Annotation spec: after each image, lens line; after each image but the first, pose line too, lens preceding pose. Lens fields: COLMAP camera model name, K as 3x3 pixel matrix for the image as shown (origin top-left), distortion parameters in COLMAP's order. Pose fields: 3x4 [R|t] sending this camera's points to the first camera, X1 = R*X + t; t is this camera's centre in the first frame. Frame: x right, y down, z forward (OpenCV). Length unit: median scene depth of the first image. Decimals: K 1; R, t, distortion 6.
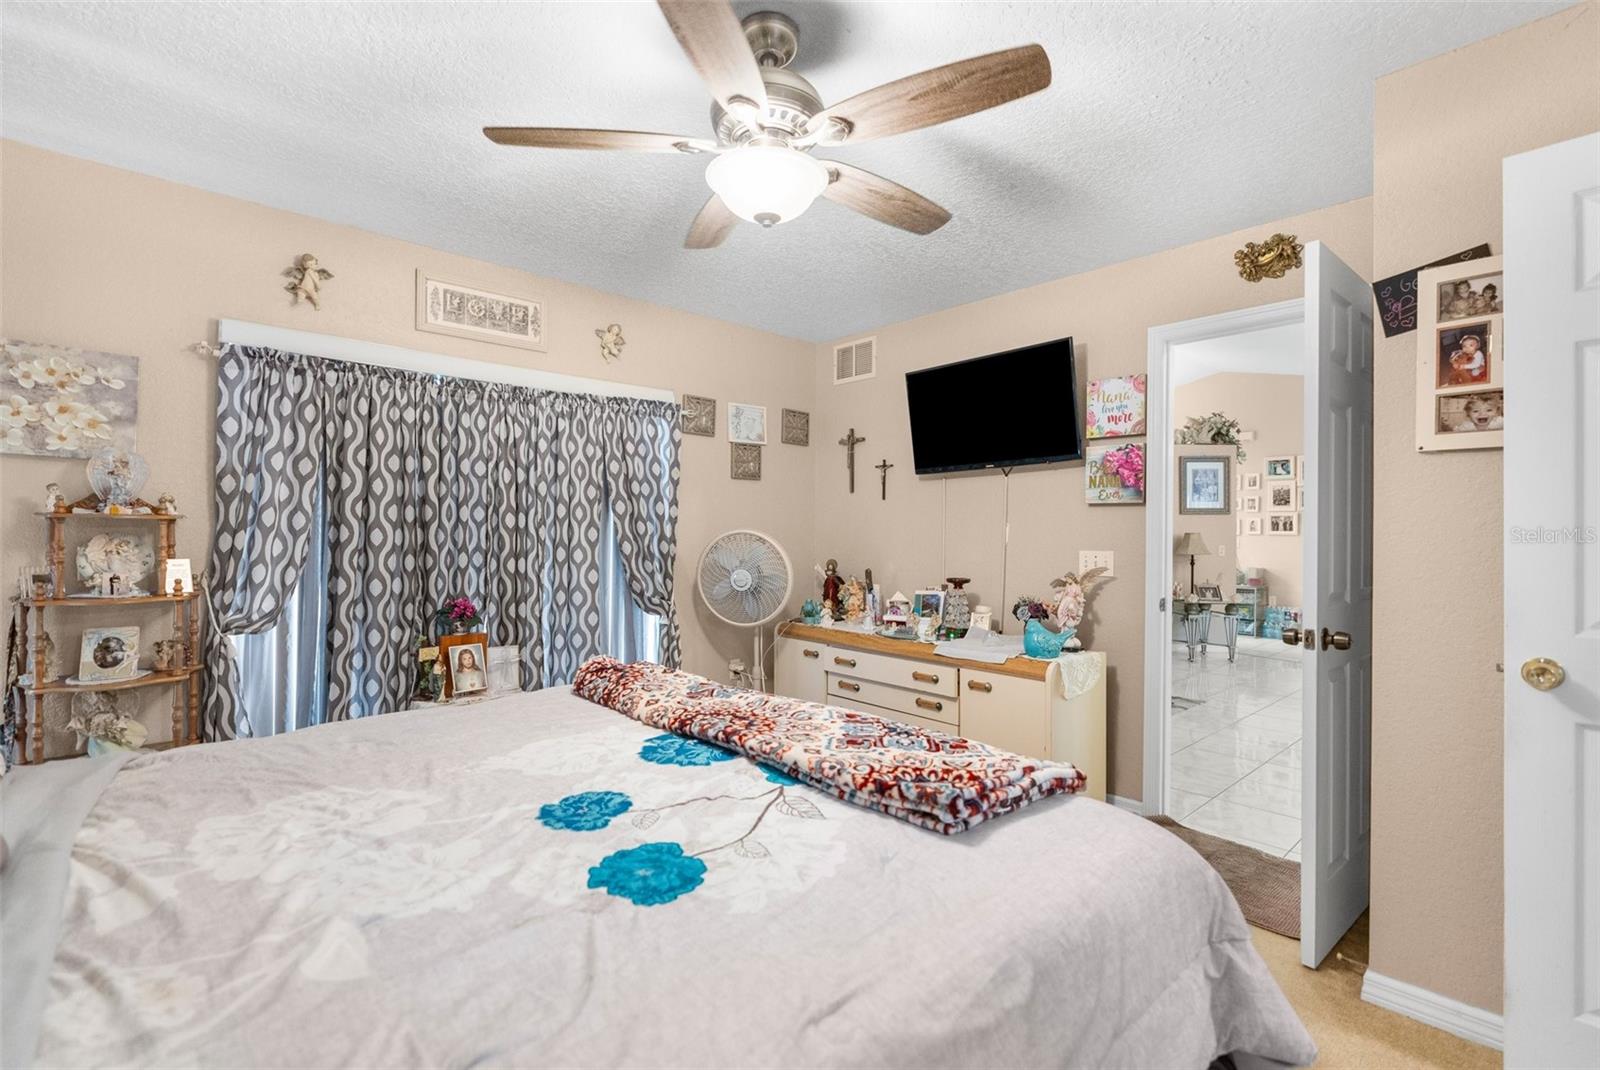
lens RADIAL K [[724.6, 0, 800.0], [0, 724.6, 535.0], [0, 0, 1]] dist [-0.000752, 0.000139]
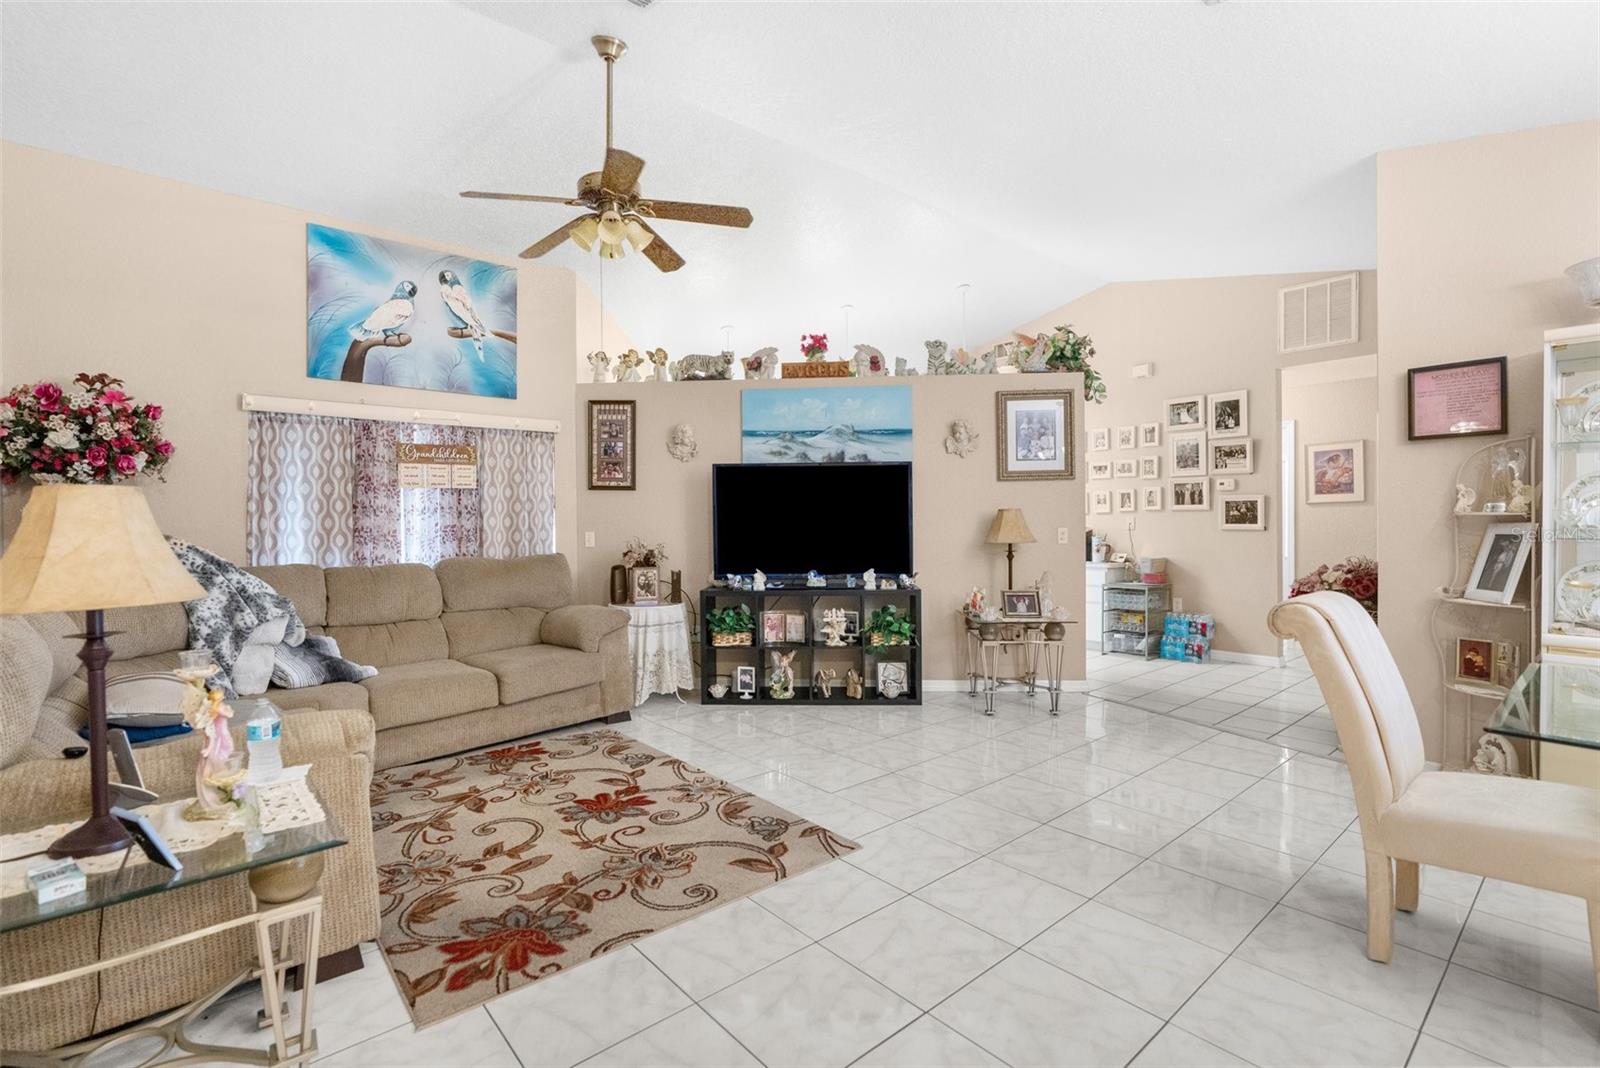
lens RADIAL K [[726.6, 0, 800.0], [0, 726.6, 534.0], [0, 0, 1]] dist [-0.000758, 0.000322]
pose [[0.999513, -0.015967, -0.026809, 0.362927], [0.016474, 0.999688, 0.018780, 0.003910], [0.026501, -0.019213, 0.999464, 0.341169]]
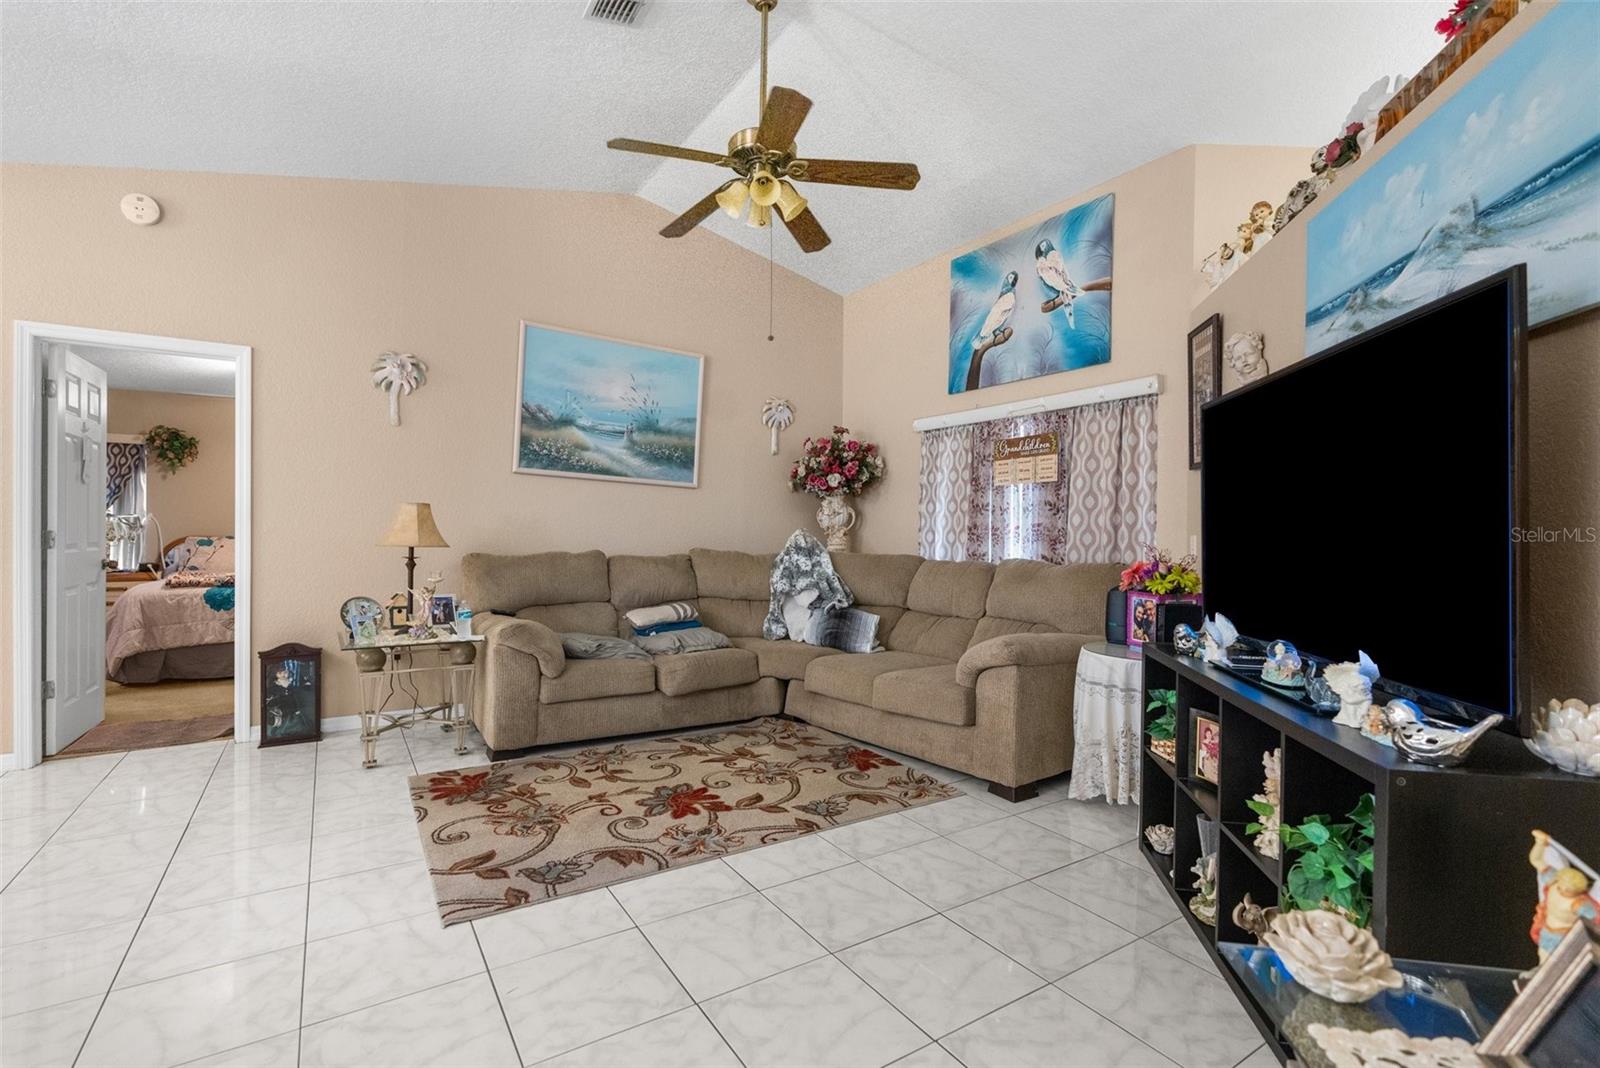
lens RADIAL K [[729.3, 0, 800.0], [0, 729.3, 534.0], [0, 0, 1]] dist [-0.002283, 0.000133]
pose [[-0.160372, -0.004606, -0.987046, 0.604731], [-0.005933, 0.999976, -0.003702, 0.013192], [0.987039, 0.005263, -0.160396, 0.813536]]
